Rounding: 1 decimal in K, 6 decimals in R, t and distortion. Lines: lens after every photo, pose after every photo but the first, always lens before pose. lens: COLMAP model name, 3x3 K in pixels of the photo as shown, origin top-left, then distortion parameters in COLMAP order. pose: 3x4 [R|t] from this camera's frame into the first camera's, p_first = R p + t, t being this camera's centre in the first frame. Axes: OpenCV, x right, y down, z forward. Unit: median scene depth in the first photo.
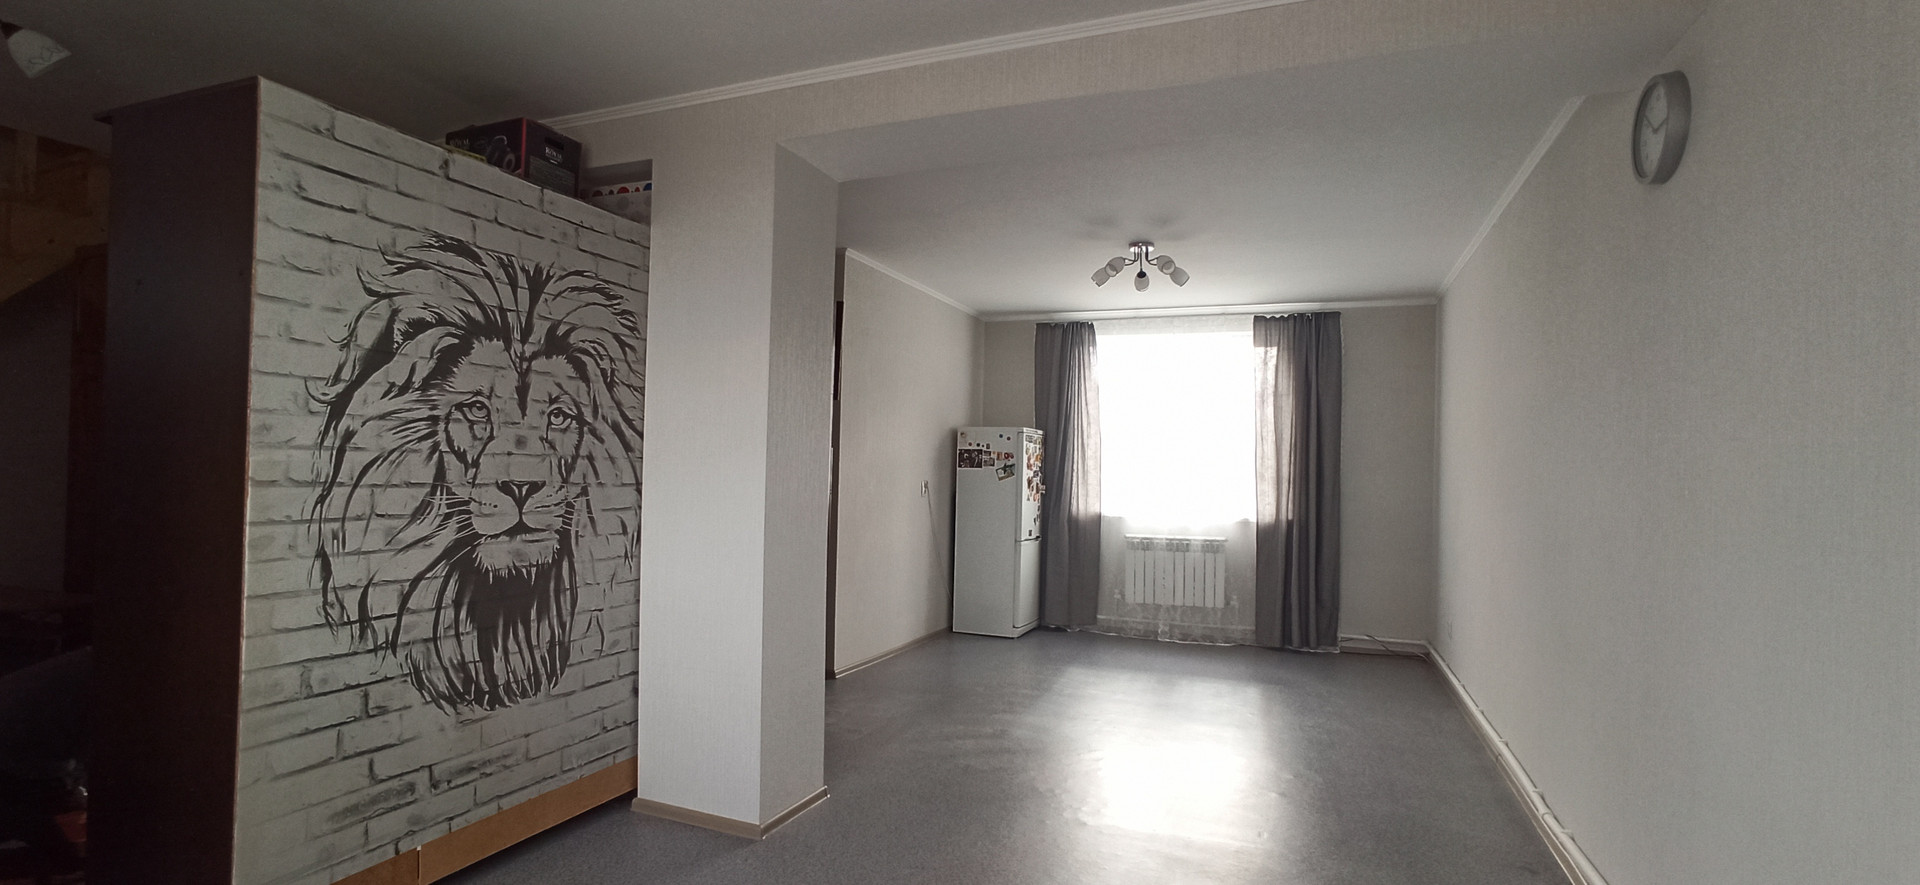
lens RADIAL K [[871.4, 0, 953.8], [0, 871.4, 466.7], [0, 0, 1]] dist [-0.067859, 0.043142]
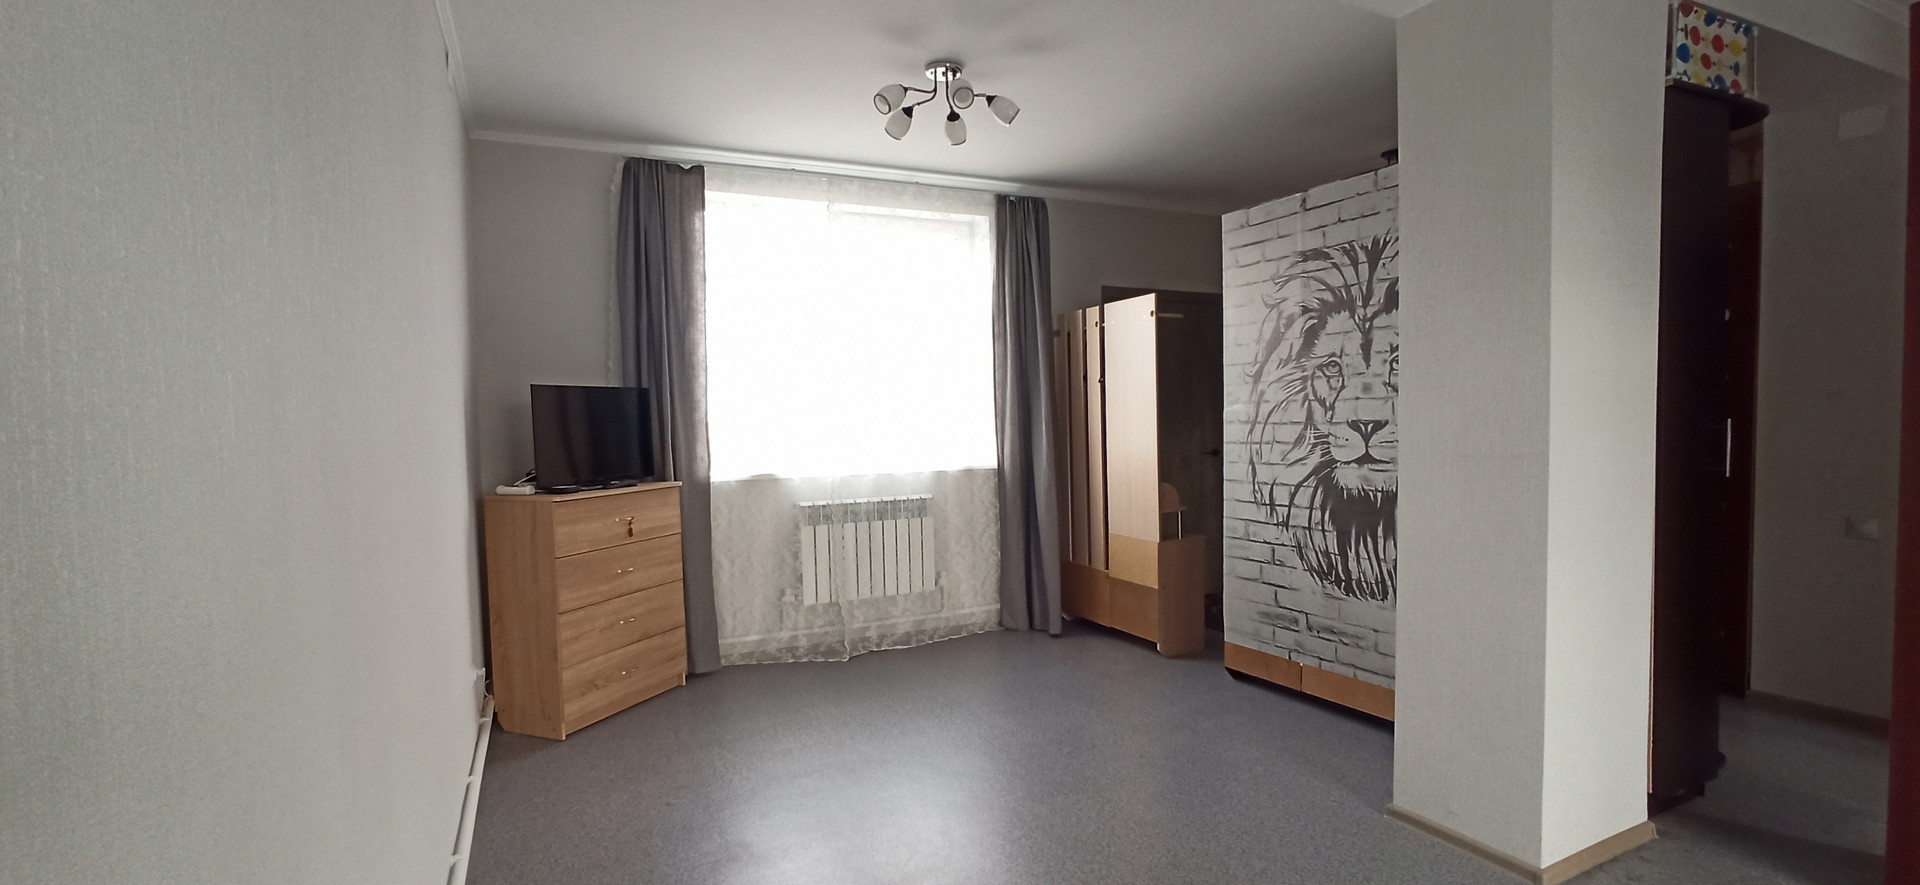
lens RADIAL K [[871.4, 0, 953.8], [0, 871.4, 466.7], [0, 0, 1]] dist [-0.067859, 0.043142]
pose [[-0.670381, 0.030759, -0.741379, 0.875228], [0.008688, 0.999397, 0.033608, 0.040109], [0.741966, 0.016089, -0.670245, 1.506700]]
